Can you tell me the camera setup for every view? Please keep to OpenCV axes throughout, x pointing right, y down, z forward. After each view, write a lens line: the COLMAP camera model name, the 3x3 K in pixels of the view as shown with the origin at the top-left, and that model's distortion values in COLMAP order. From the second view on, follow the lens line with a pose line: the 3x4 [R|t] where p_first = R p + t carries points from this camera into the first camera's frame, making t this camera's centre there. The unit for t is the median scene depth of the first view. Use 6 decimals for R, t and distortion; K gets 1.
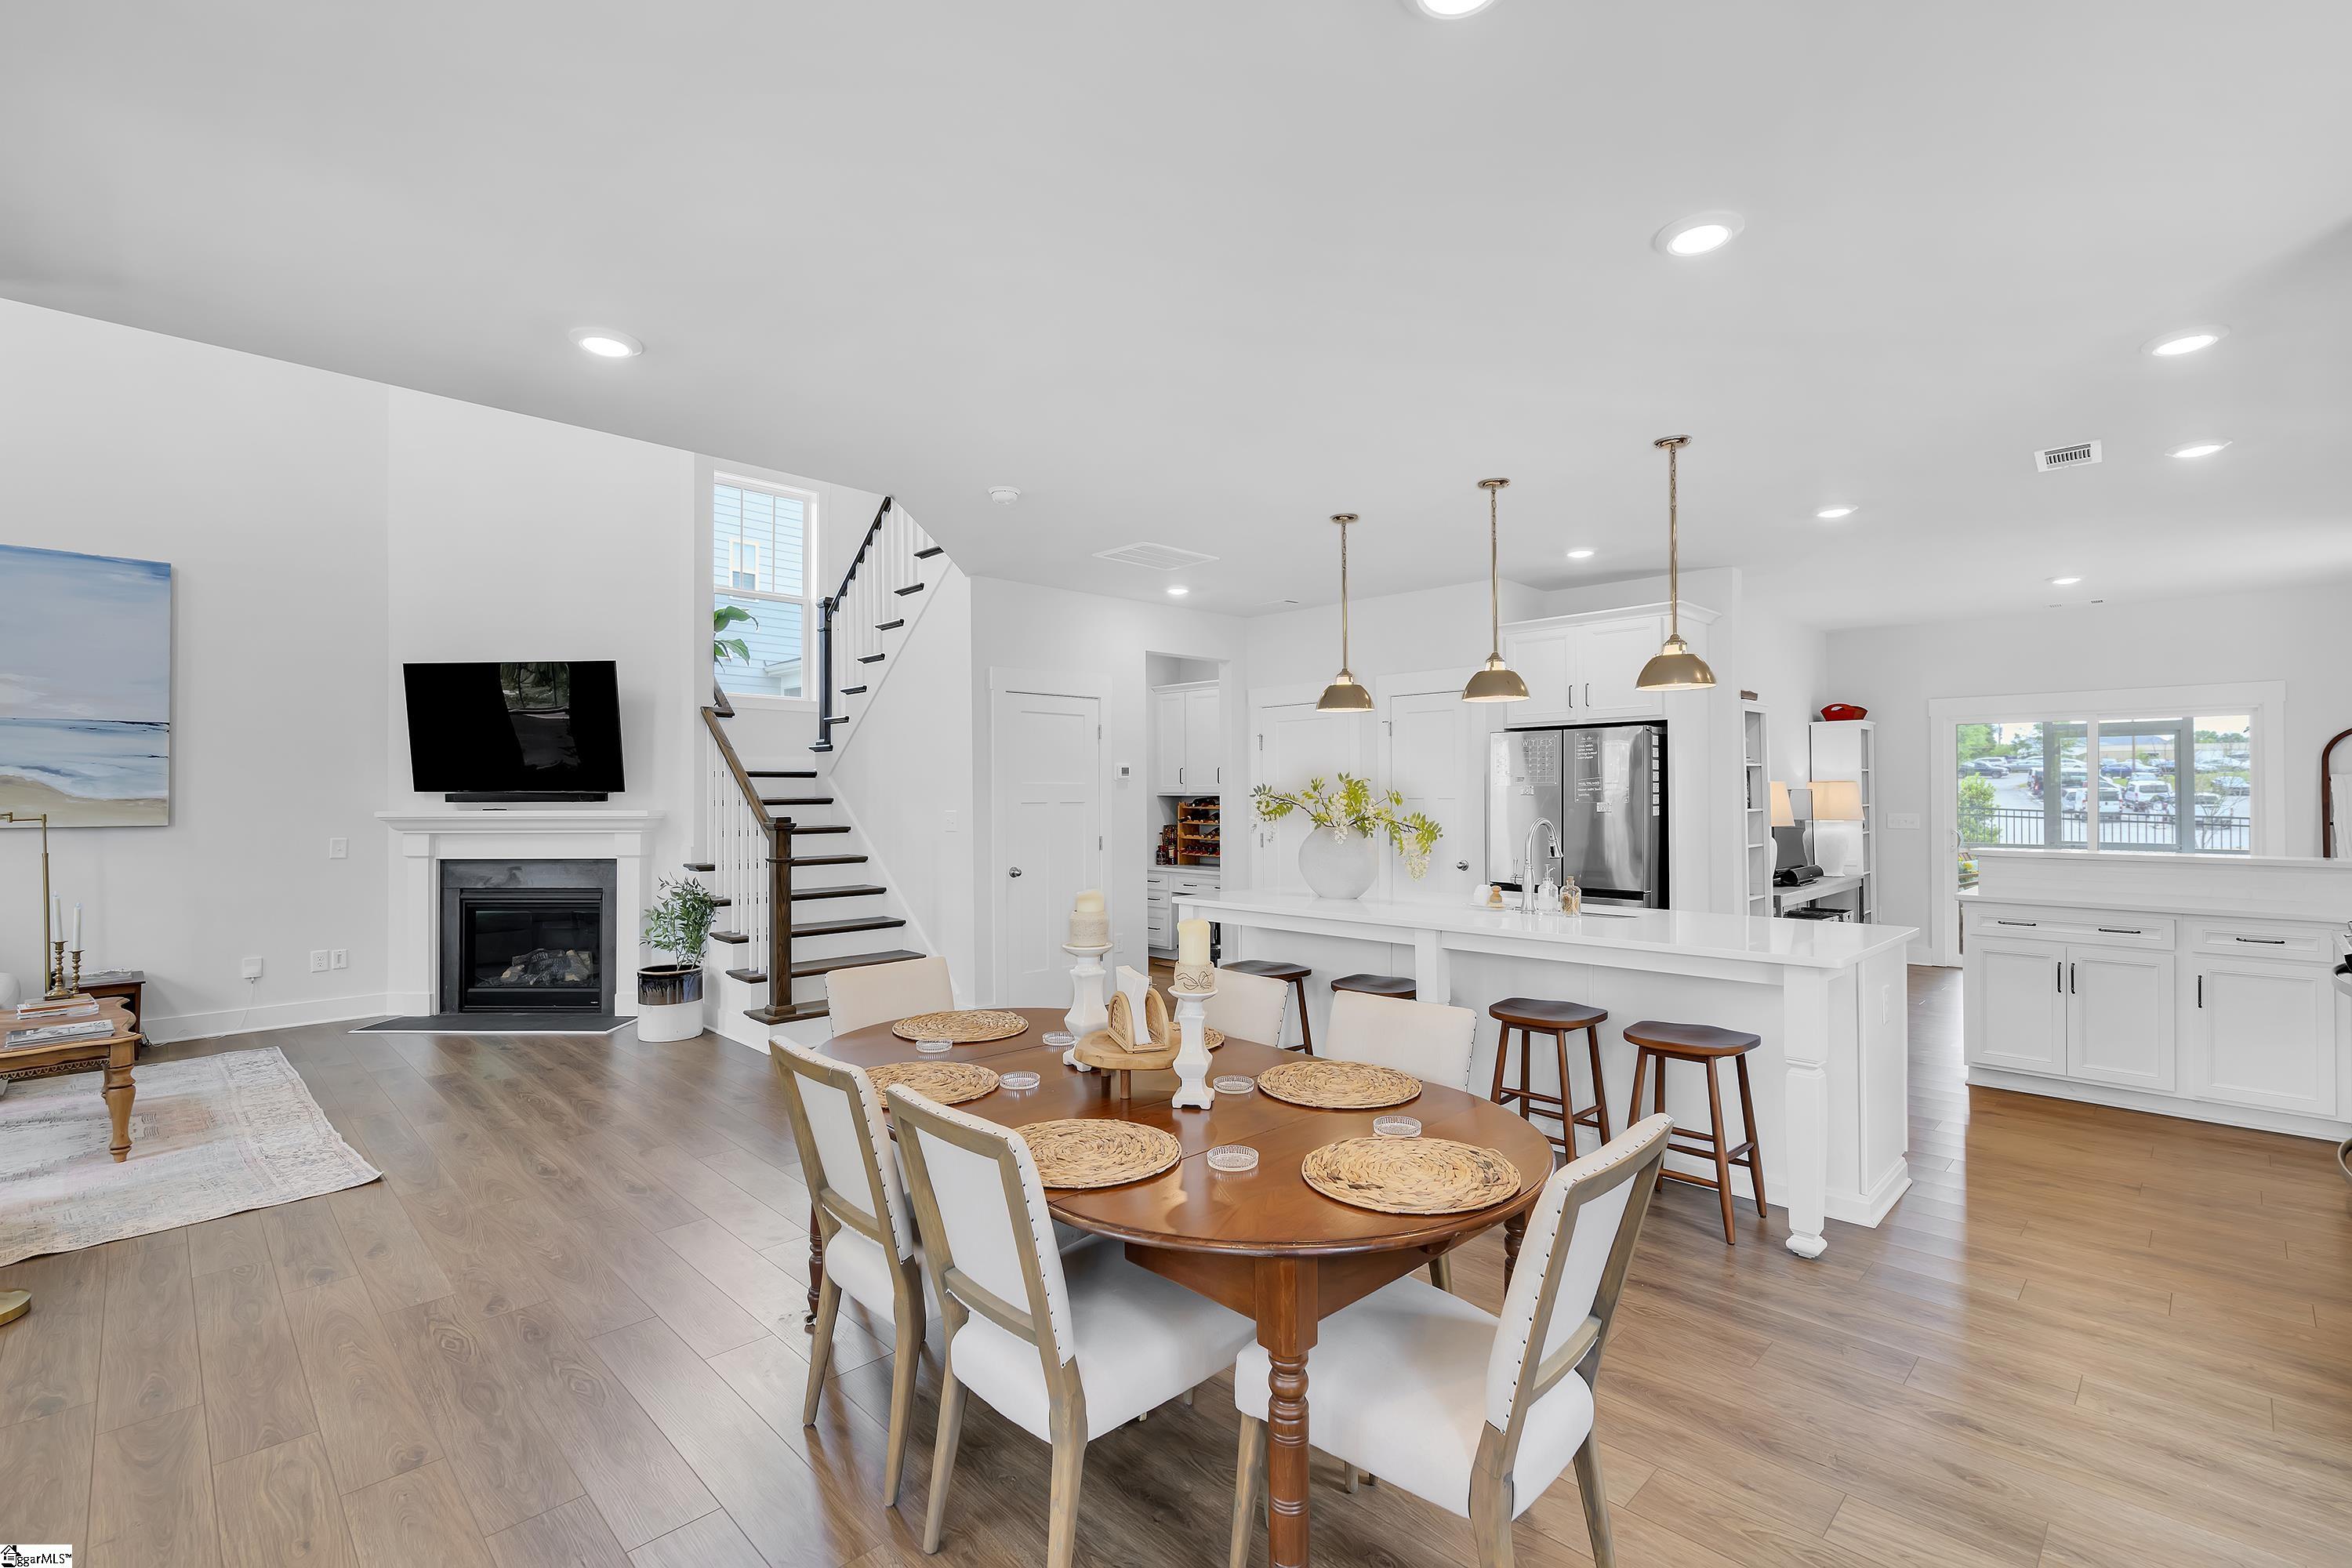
lens RADIAL K [[1051.8, 0, 1177.2], [0, 1051.8, 788.6], [0, 0, 1]] dist [-0.004731, 0.001864]
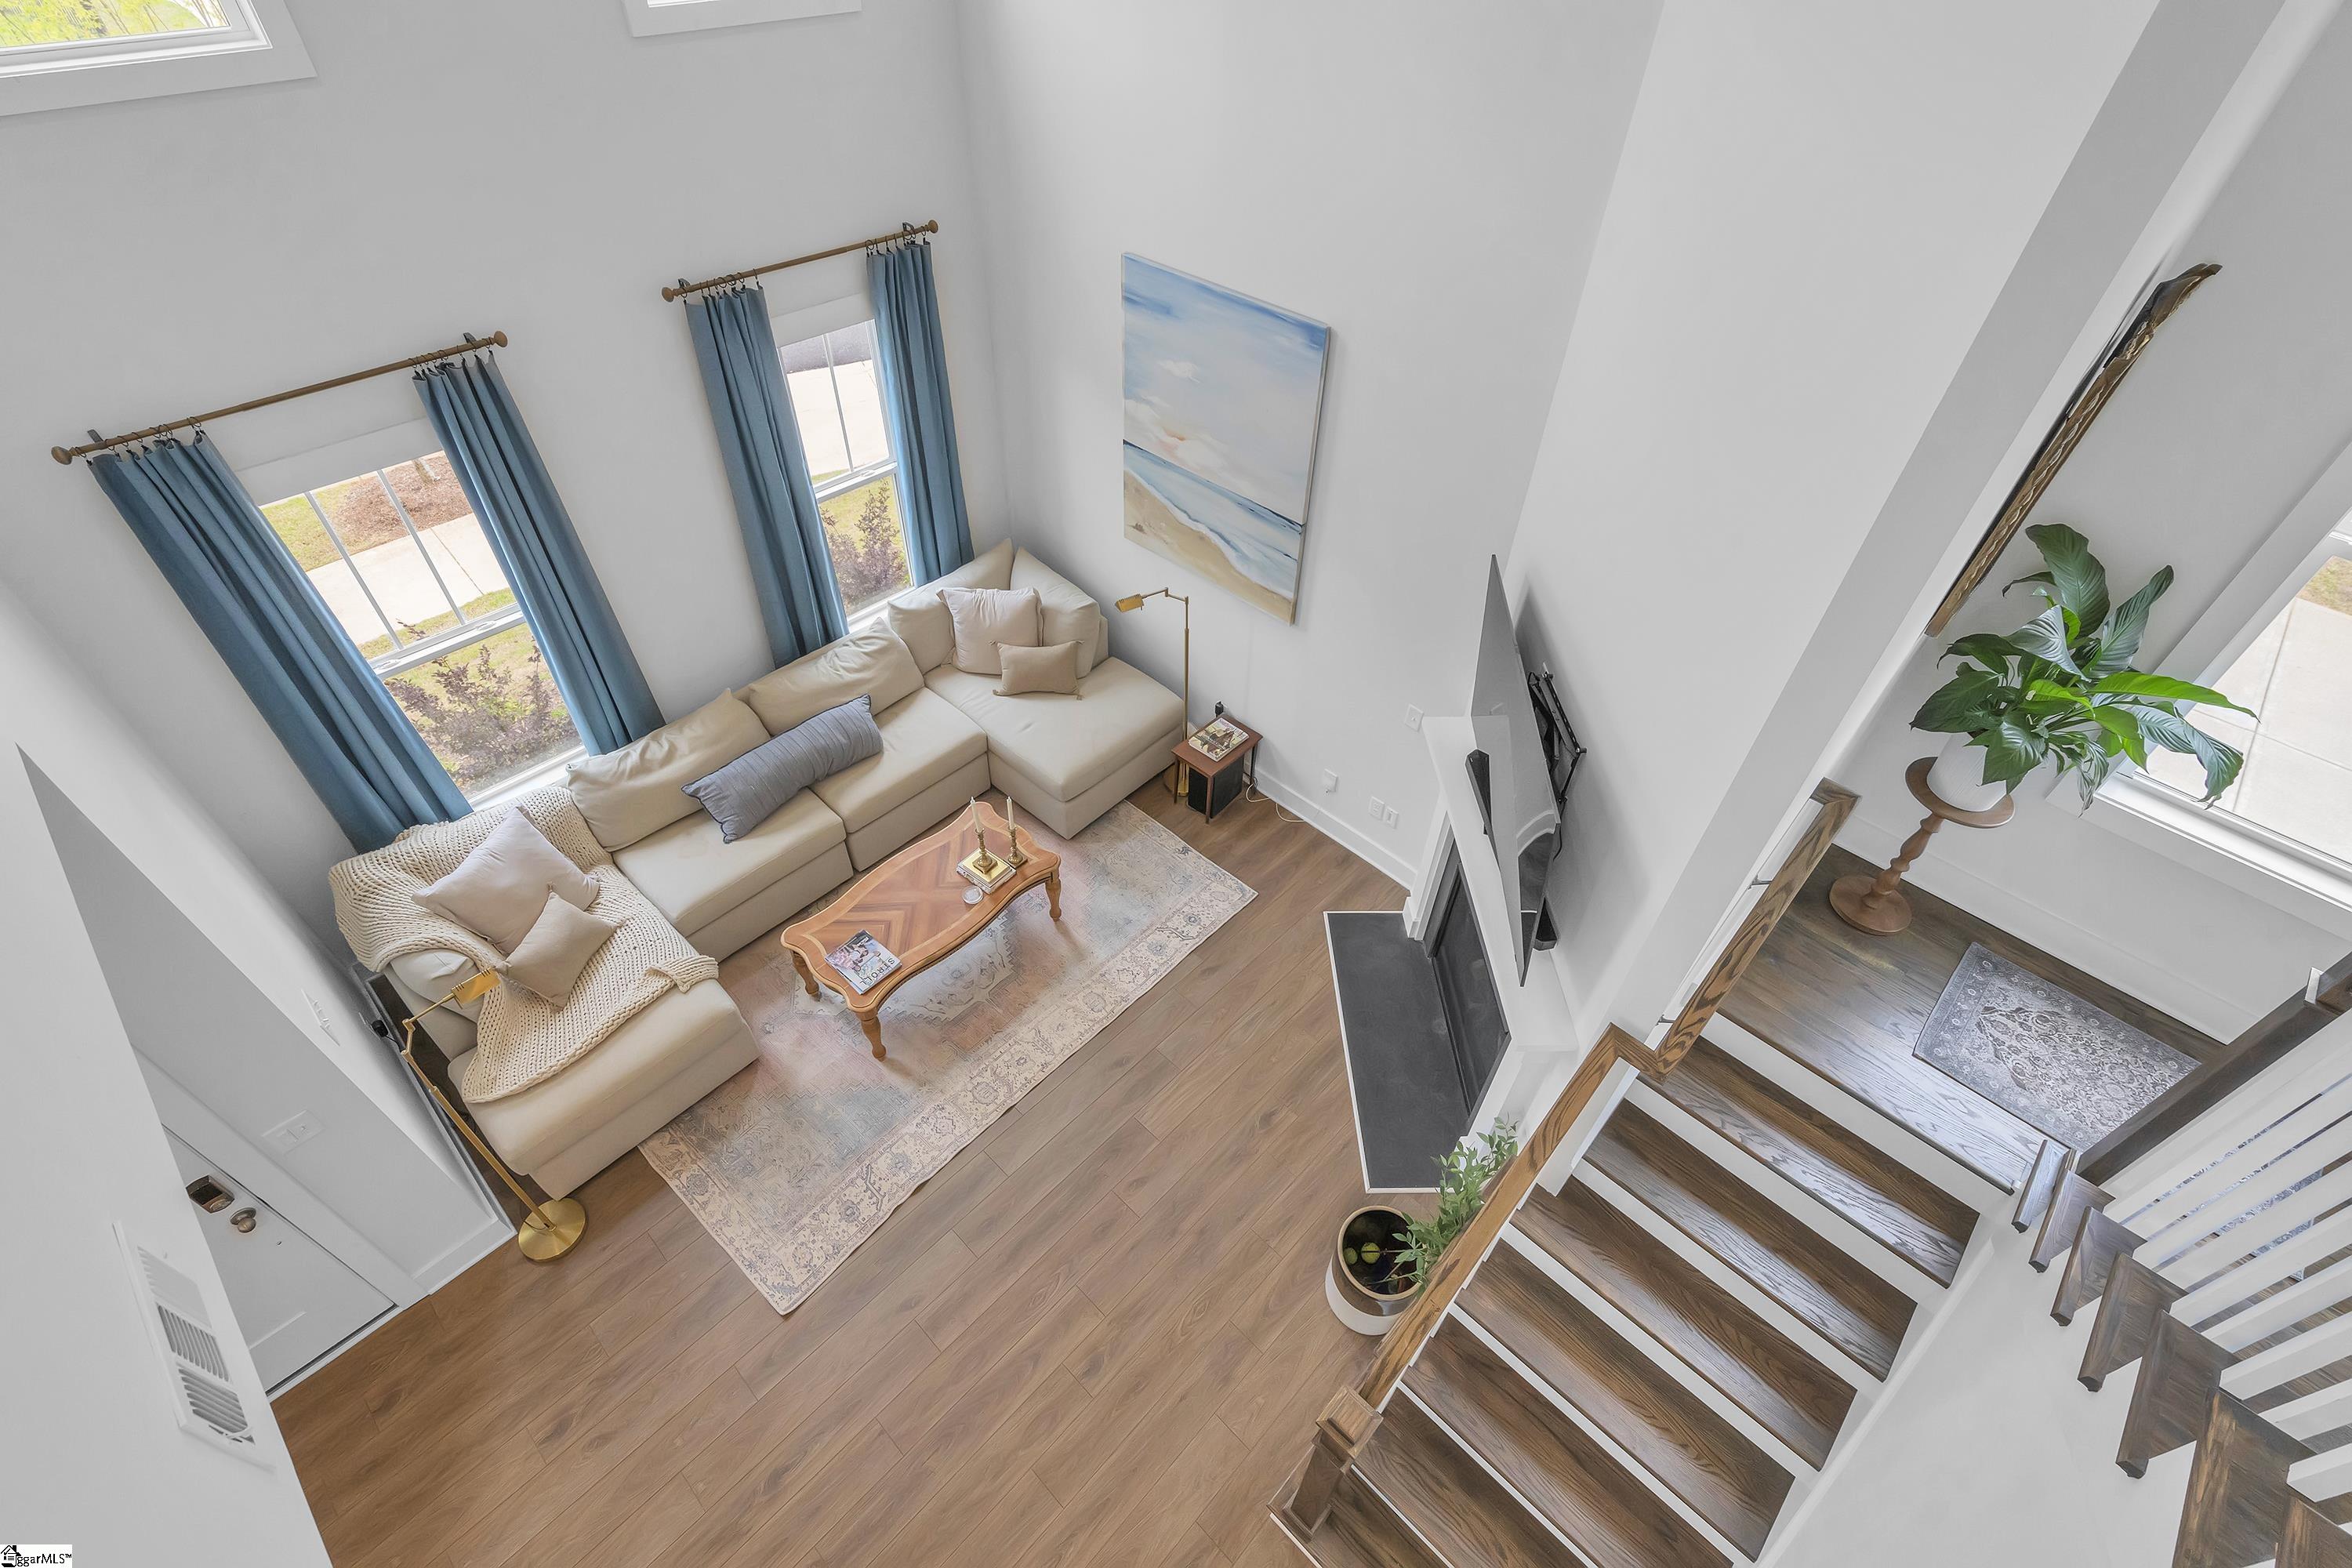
lens RADIAL K [[1051.9, 0, 1173.7], [0, 1051.9, 790.1], [0, 0, 1]] dist [-0.003125, 0.000378]
pose [[0.025696, 0.703891, -0.709843, -0.212429], [-0.020317, 0.710299, 0.703607, -0.451022], [0.999463, -0.003659, 0.032553, 0.797551]]
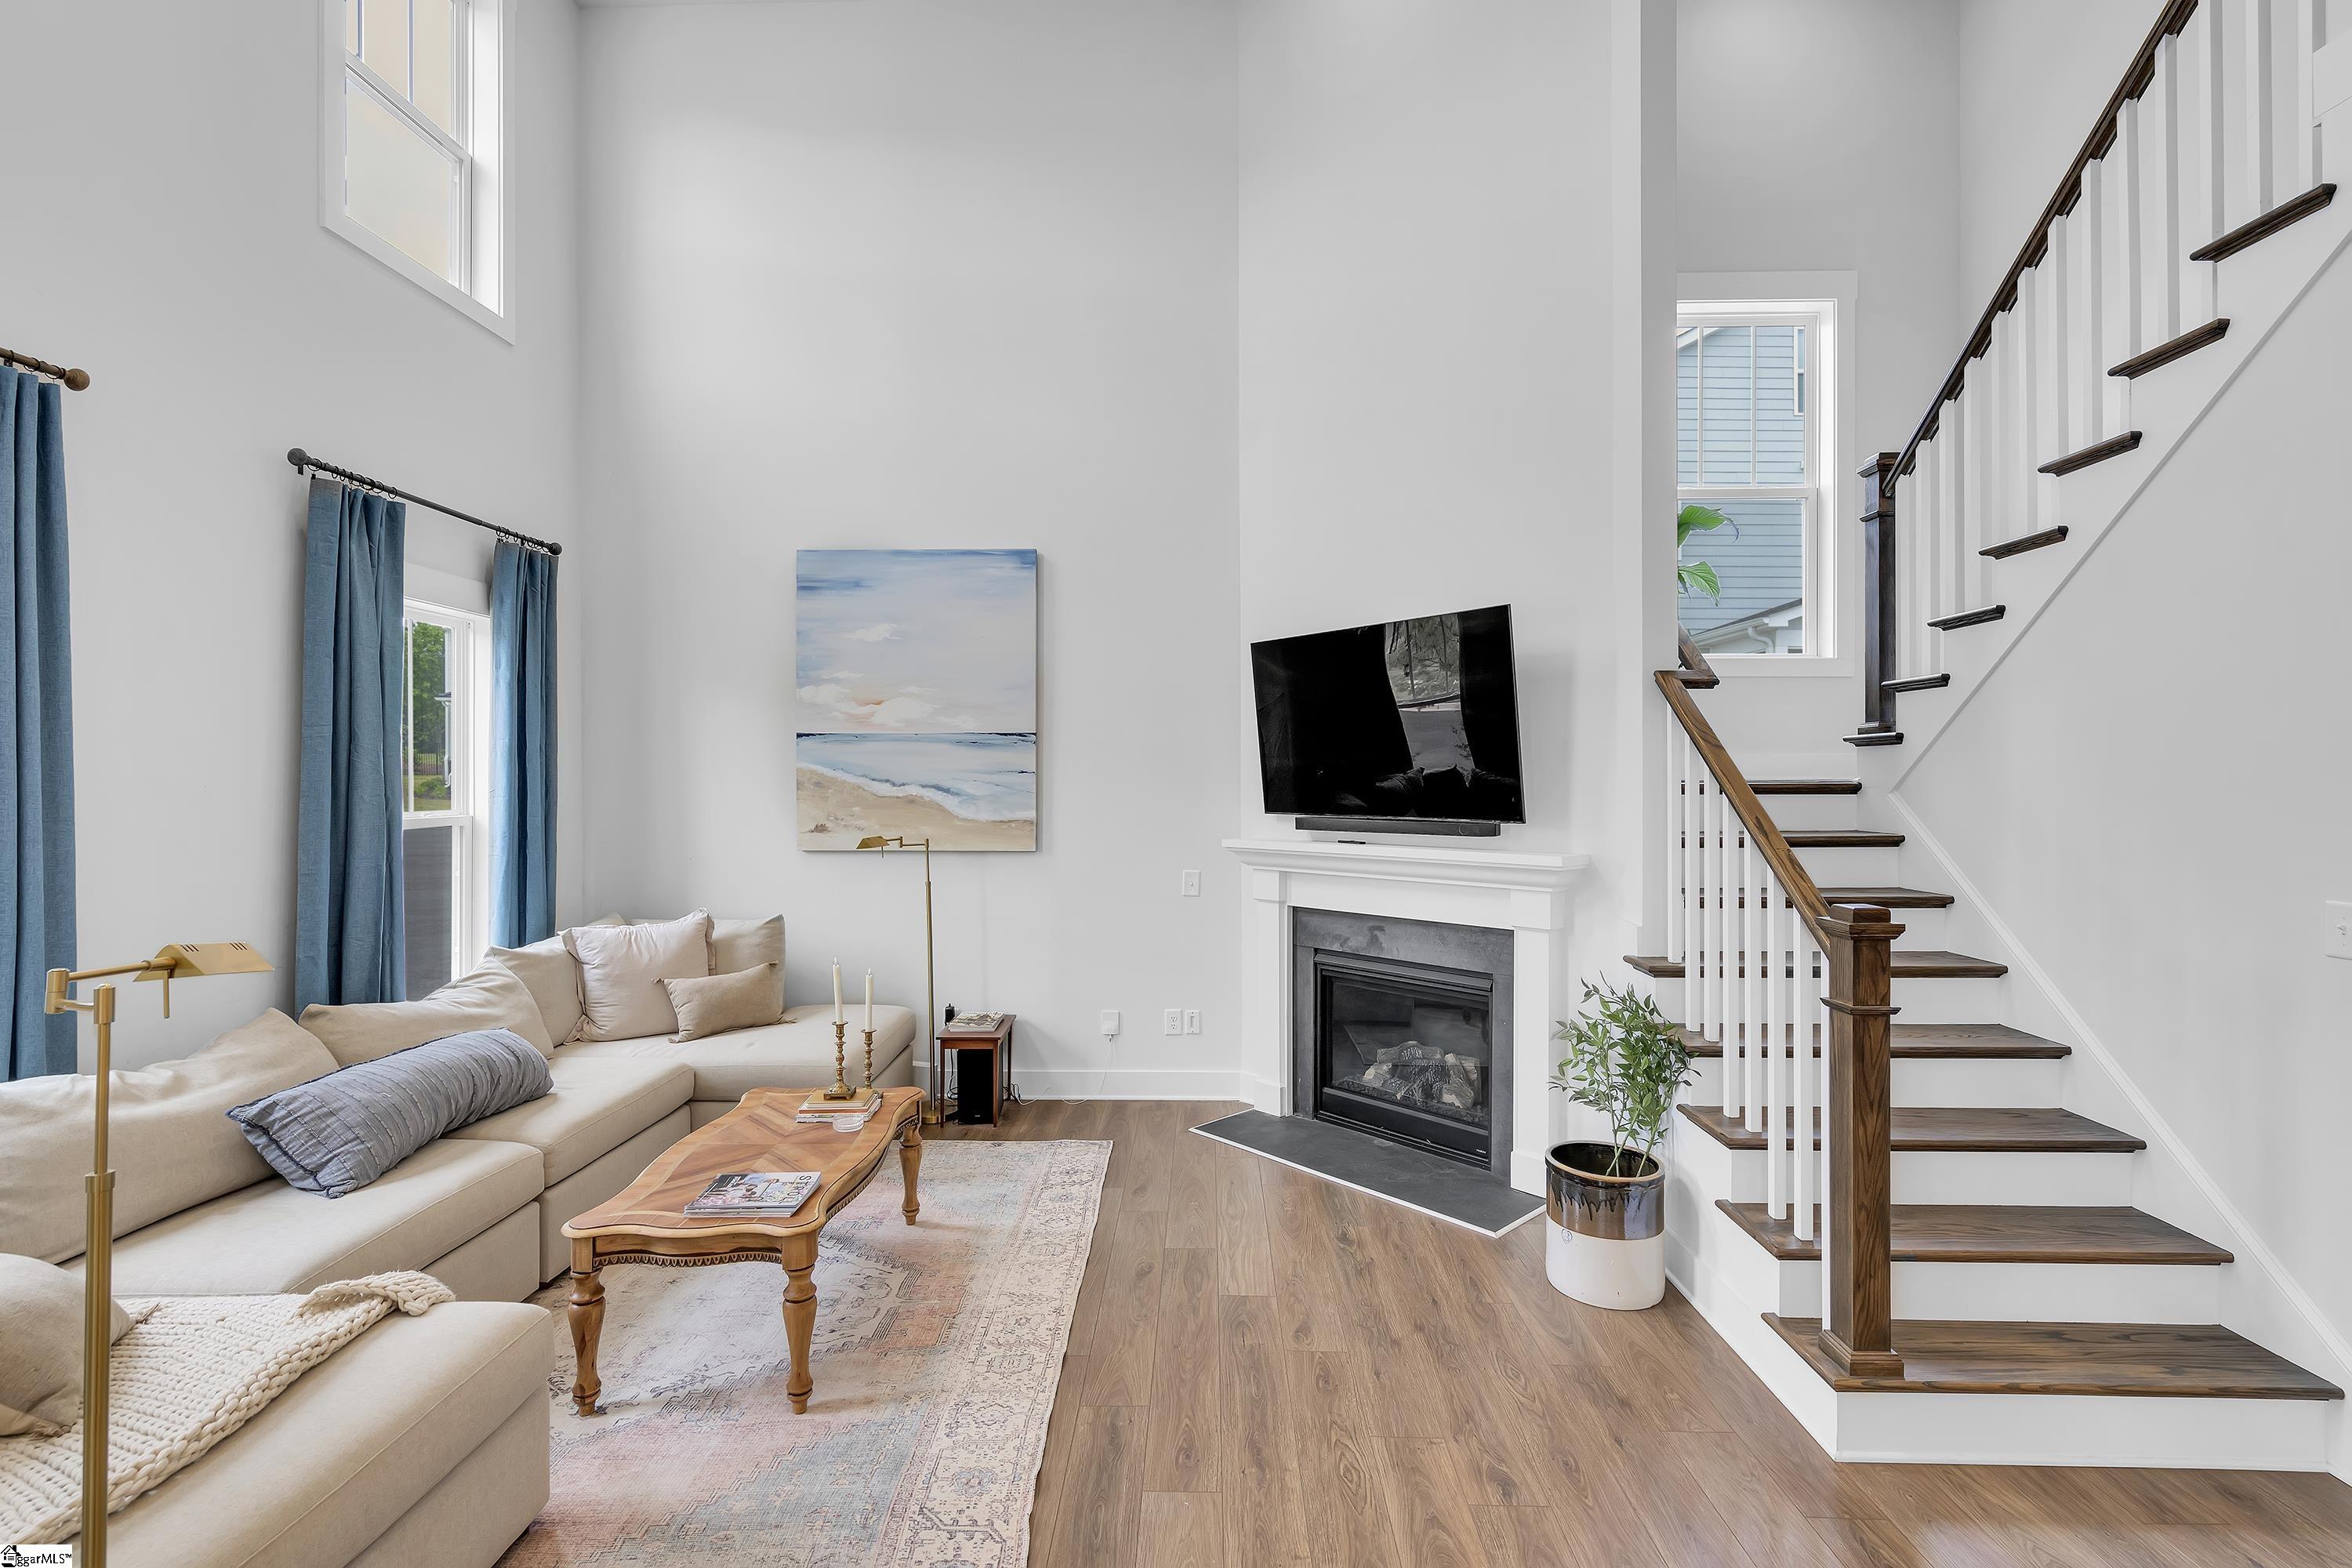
lens RADIAL K [[1051.8, 0, 1176.1], [0, 1051.8, 785.5], [0, 0, 1]] dist [-0.004731, 0.001864]
pose [[0.689356, 0.003279, -0.724415, -0.229460], [0.002739, 0.999971, 0.007133, -0.022949], [0.724417, -0.006901, 0.689327, 0.443111]]
